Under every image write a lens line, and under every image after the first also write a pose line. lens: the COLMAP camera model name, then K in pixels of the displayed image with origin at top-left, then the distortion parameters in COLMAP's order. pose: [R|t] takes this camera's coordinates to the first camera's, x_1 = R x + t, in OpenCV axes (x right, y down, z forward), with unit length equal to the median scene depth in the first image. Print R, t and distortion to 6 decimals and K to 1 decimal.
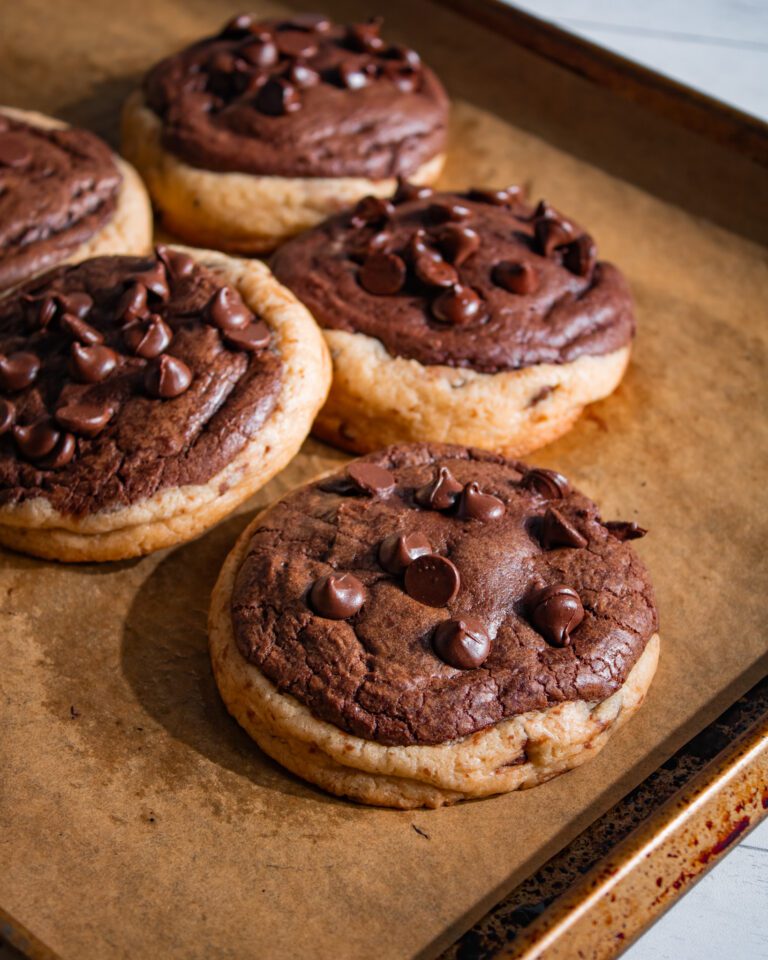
lens RADIAL K [[2137.3, 0, 384.0], [0, 2137.3, 480.0], [0, 0, 1]] dist [0.023162, 0.616077]
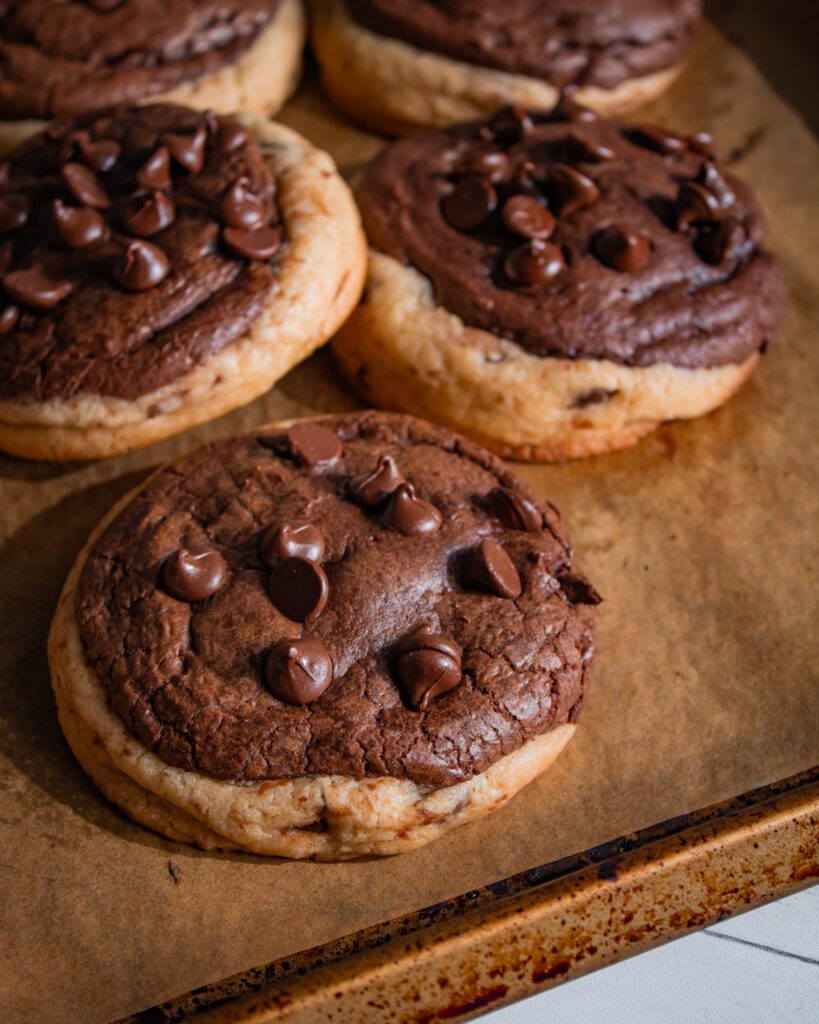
lens RADIAL K [[2326.6, 0, 409.5], [0, 2326.6, 512.0], [0, 0, 1]] dist [0.071863, 0.250120]
pose [[0.925779, 0.273803, -0.260701, 0.283528], [-0.248271, 0.960335, 0.126959, -0.104451], [0.285122, -0.052811, 0.957035, 0.143114]]
